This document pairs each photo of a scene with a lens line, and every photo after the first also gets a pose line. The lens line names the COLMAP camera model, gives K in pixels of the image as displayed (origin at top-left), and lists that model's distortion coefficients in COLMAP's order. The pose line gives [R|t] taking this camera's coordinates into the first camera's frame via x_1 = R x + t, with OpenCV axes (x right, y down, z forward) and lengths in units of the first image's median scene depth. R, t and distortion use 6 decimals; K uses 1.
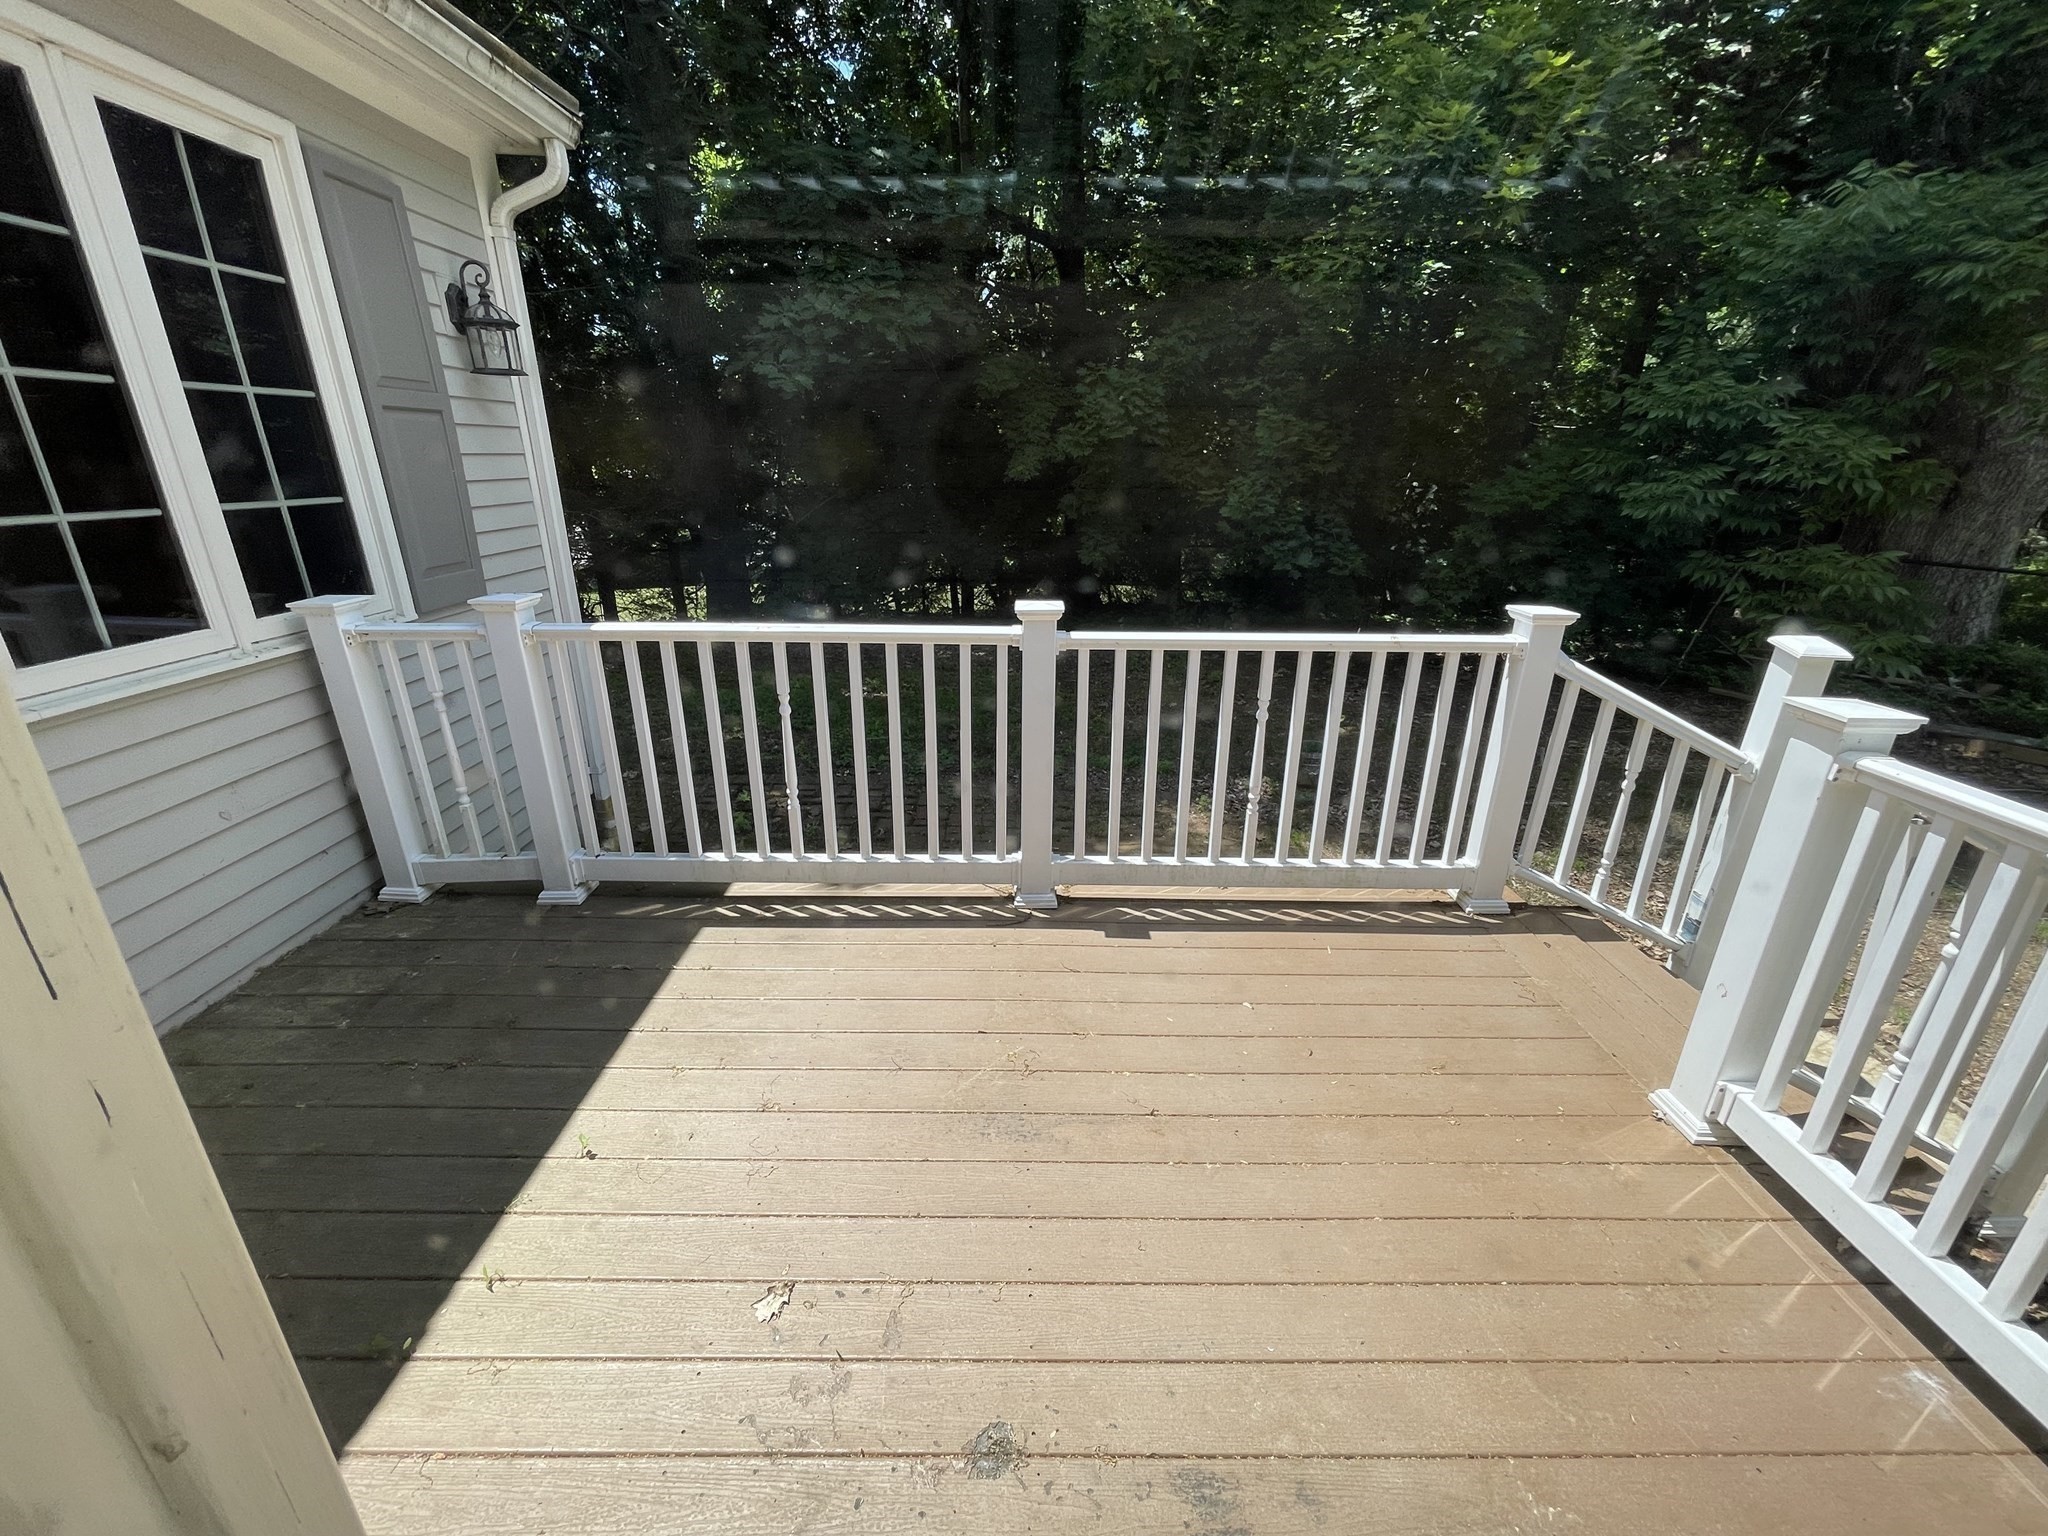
lens RADIAL K [[827.7, 0, 1030.2], [0, 827.7, 768.4], [0, 0, 1]] dist [0.001524, -0.001638]
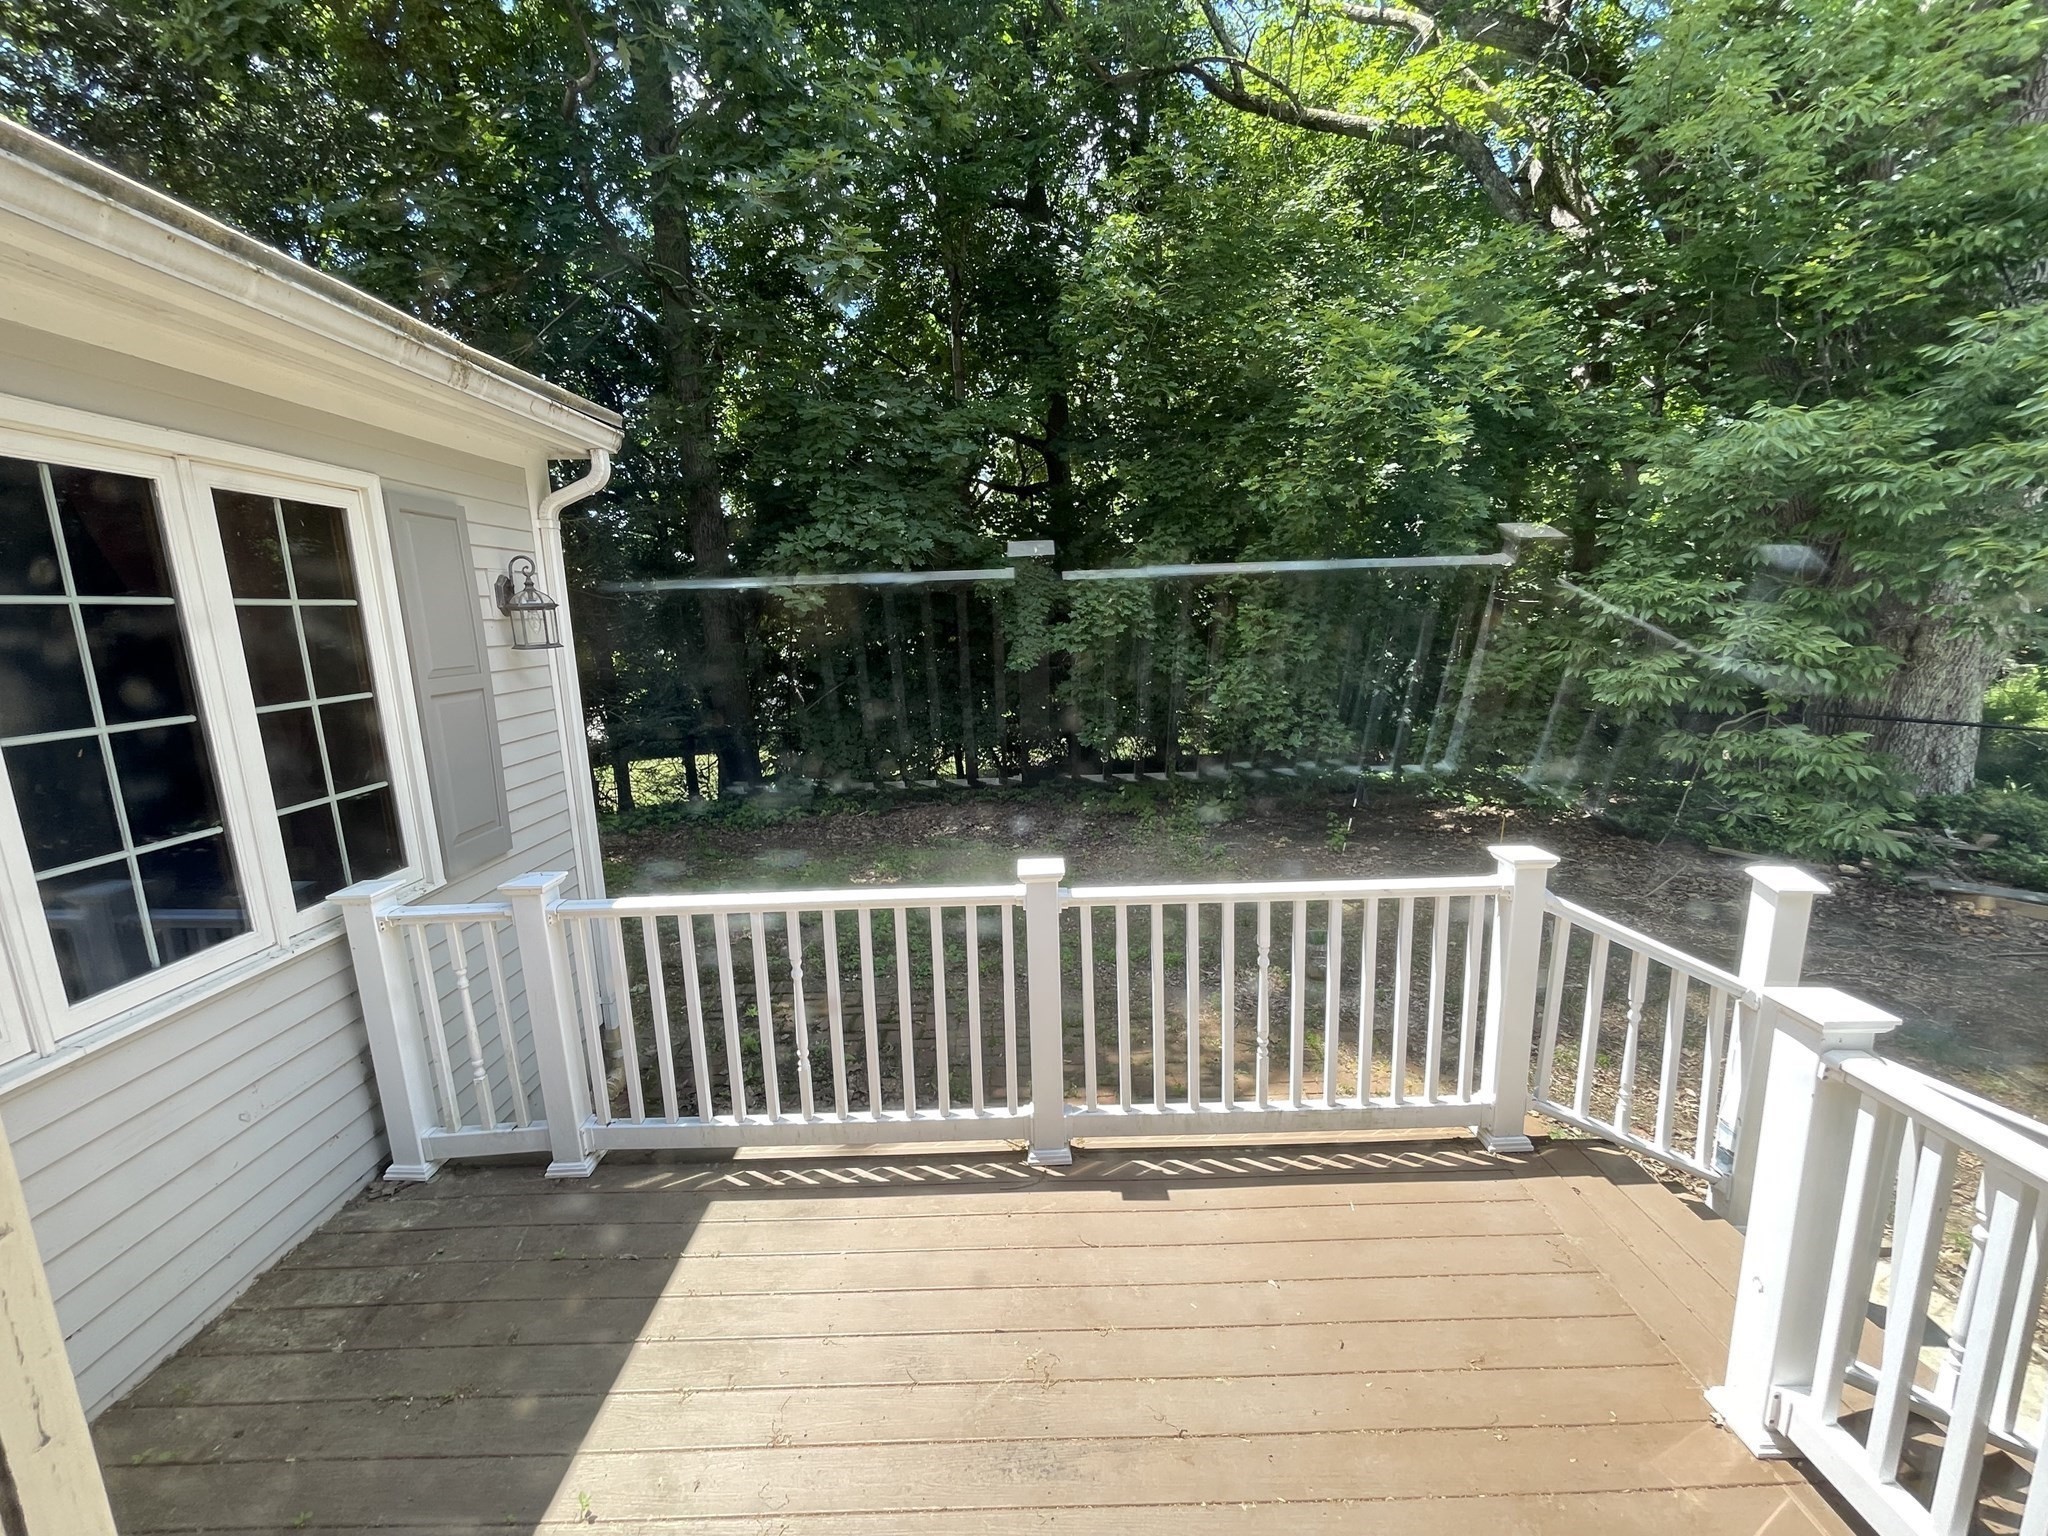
lens RADIAL K [[827.7, 0, 1028.5], [0, 827.7, 768.2], [0, 0, 1]] dist [0.001524, -0.001638]
pose [[0.999244, -0.038605, -0.004679, 0.004416], [0.037222, 0.984344, -0.172285, -0.126519], [0.011257, 0.171981, 0.985036, -0.048295]]
